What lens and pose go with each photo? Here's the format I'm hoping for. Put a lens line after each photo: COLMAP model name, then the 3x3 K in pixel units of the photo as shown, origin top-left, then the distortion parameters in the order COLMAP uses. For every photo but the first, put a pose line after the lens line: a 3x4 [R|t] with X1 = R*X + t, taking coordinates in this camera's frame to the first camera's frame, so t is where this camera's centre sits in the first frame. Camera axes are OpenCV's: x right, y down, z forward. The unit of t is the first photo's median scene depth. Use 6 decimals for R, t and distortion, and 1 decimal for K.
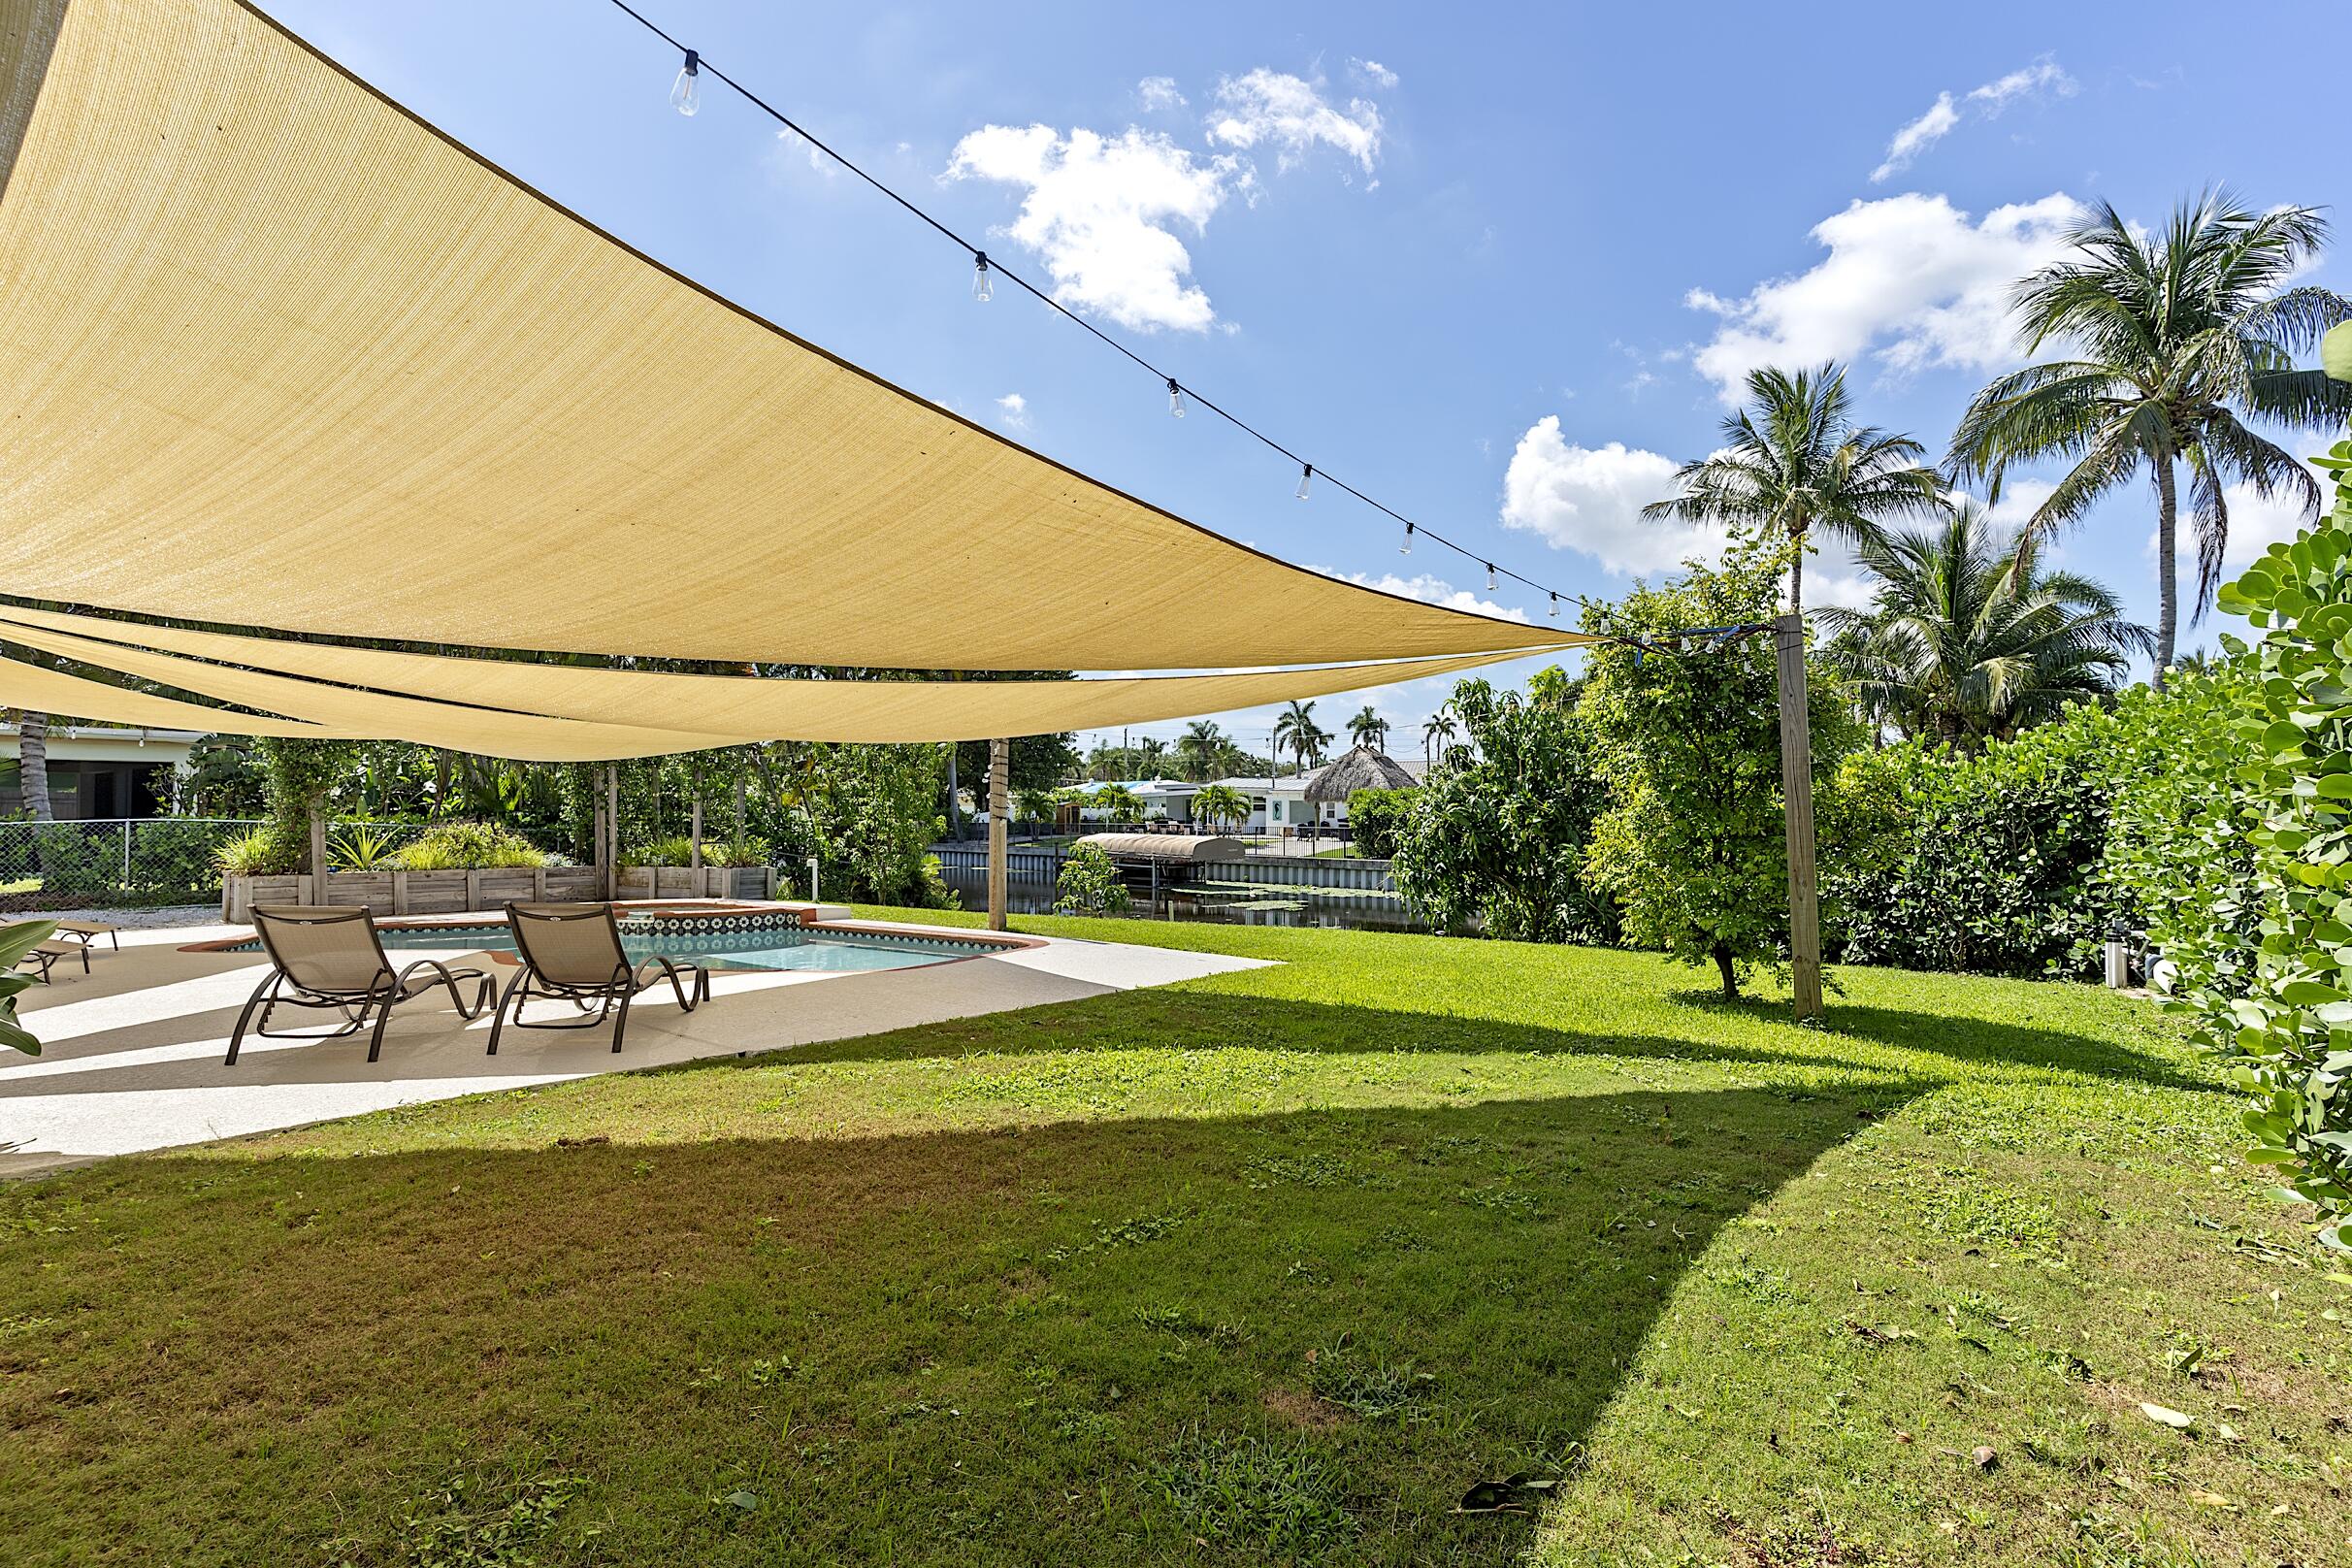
lens RADIAL K [[1143.3, 0, 1161.5], [0, 1143.3, 795.5], [0, 0, 1]] dist [-0.005606, 0.003115]
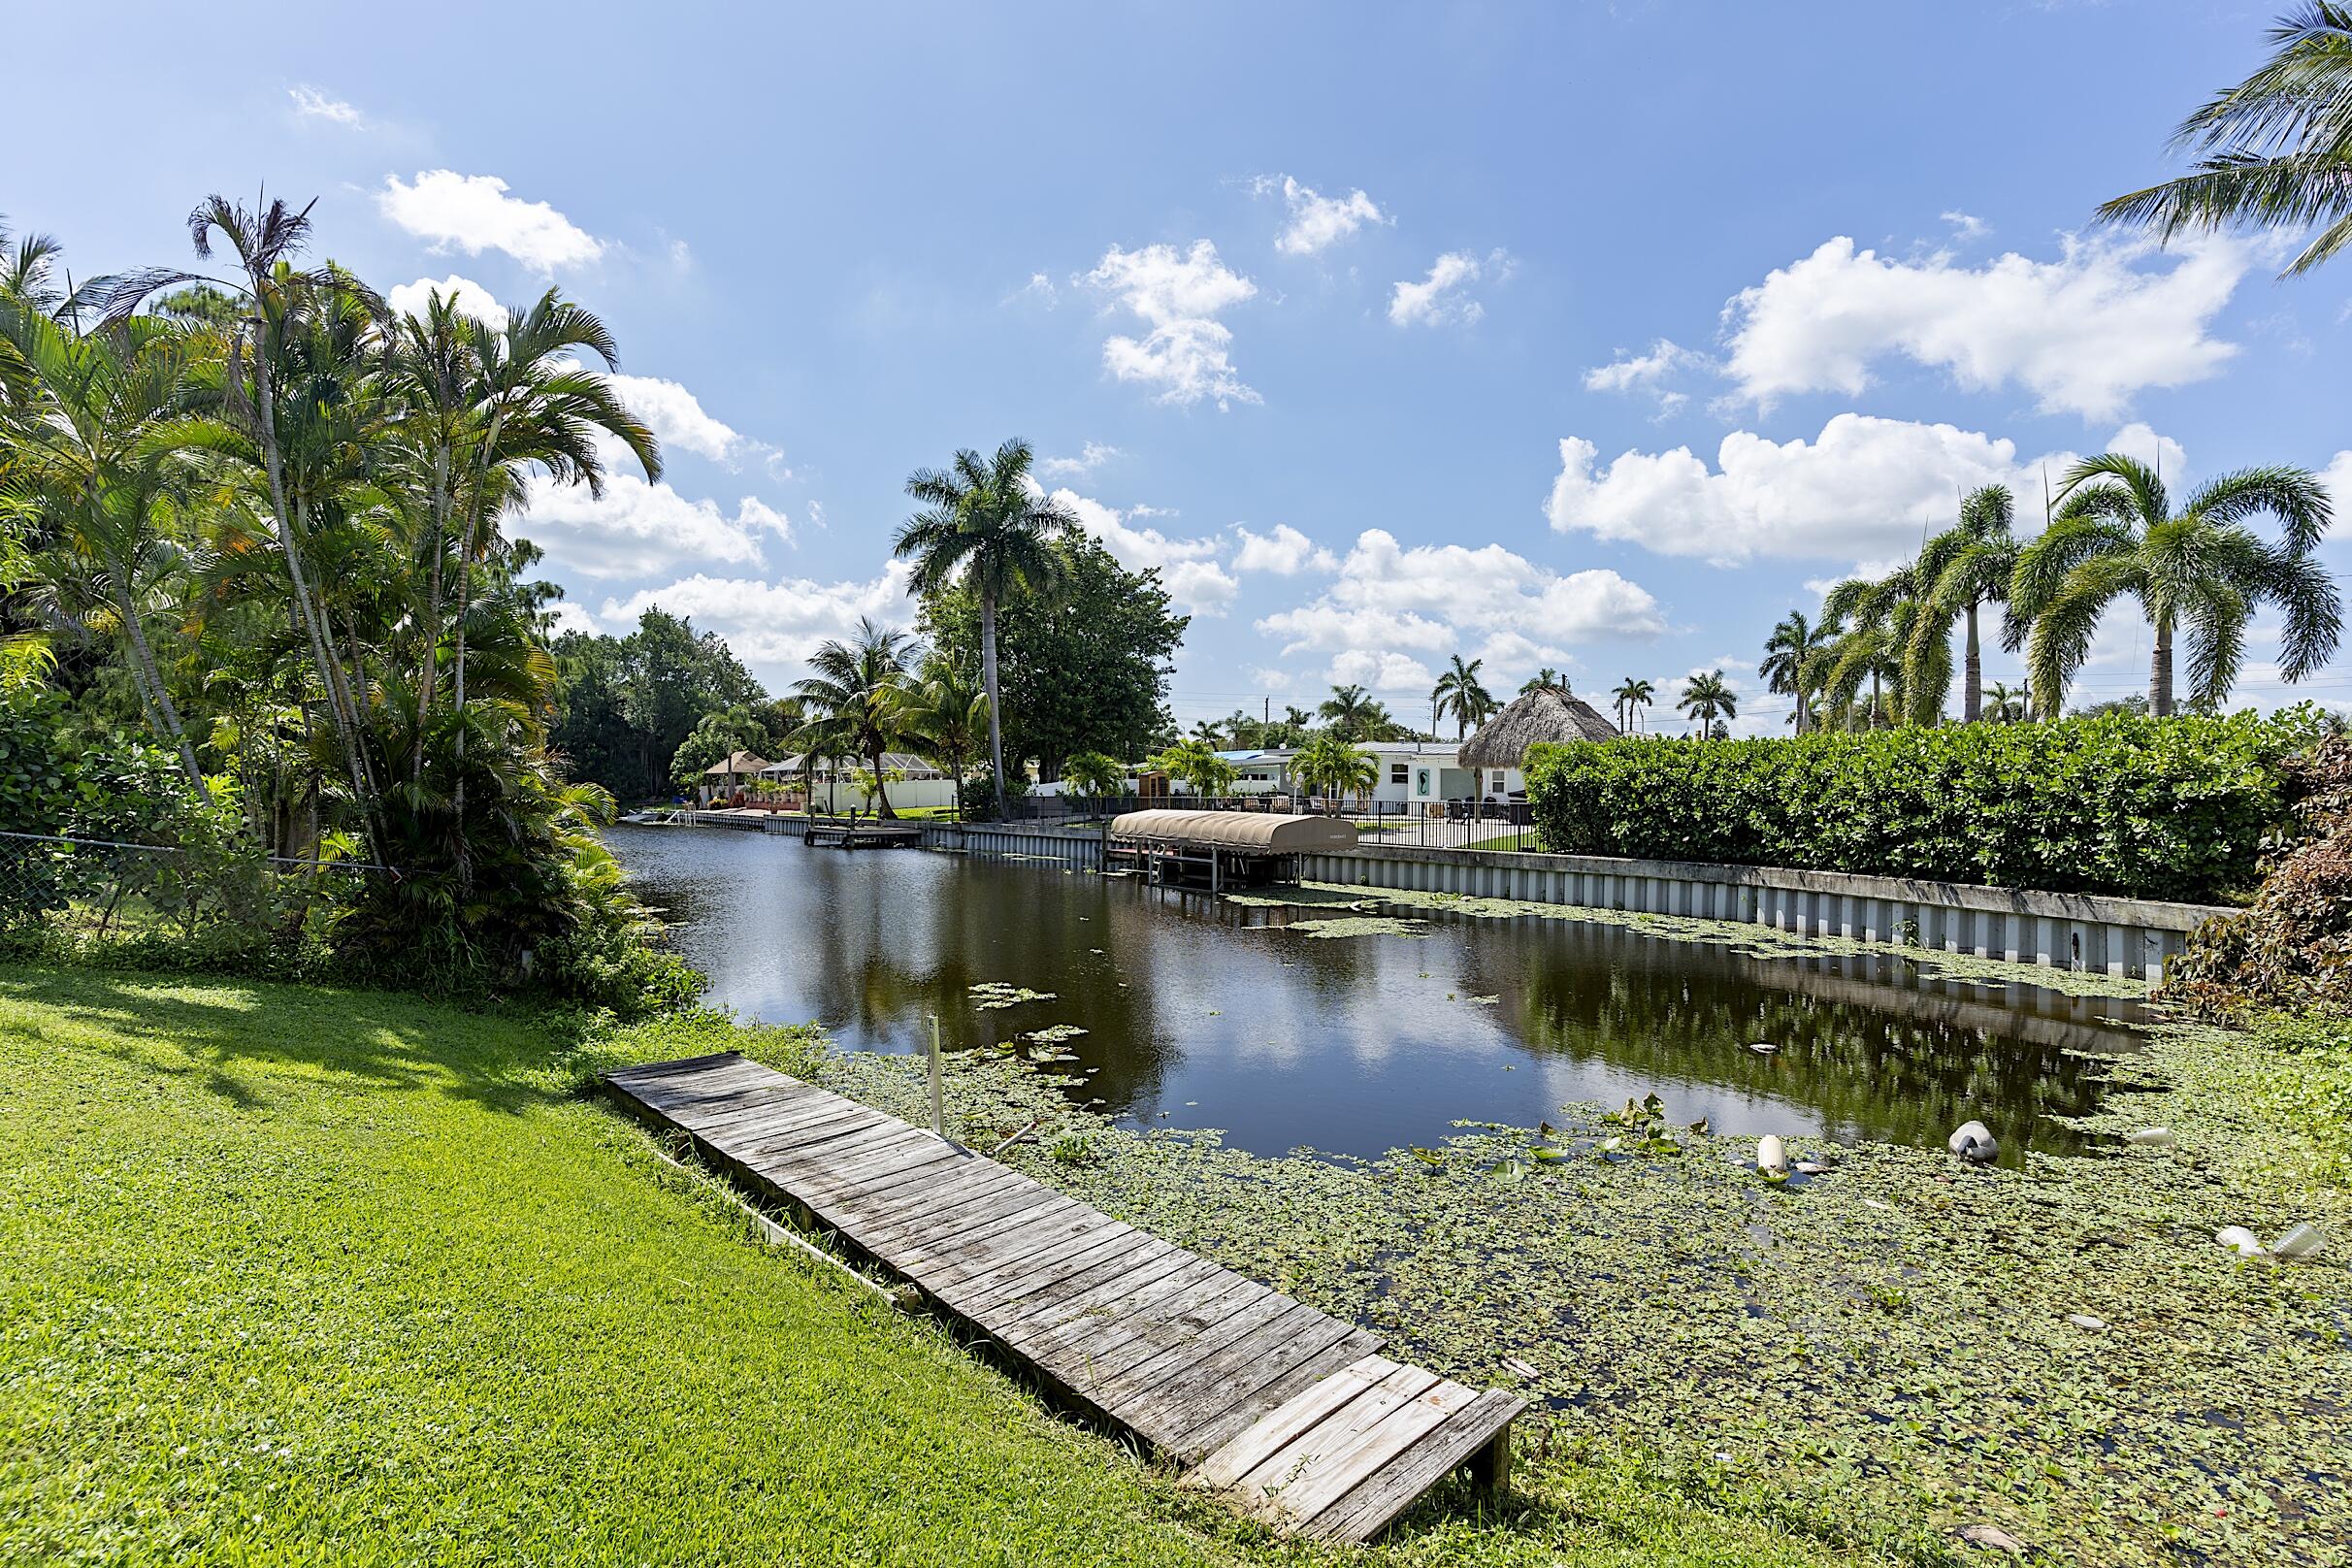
lens RADIAL K [[1143.3, 0, 1171.2], [0, 1143.3, 782.2], [0, 0, 1]] dist [-0.005606, 0.003115]
pose [[0.990865, 0.006150, -0.134718, 0.094779], [-0.005627, 0.999975, 0.004257, 0.025984], [0.134741, -0.003460, 0.990875, 0.603359]]
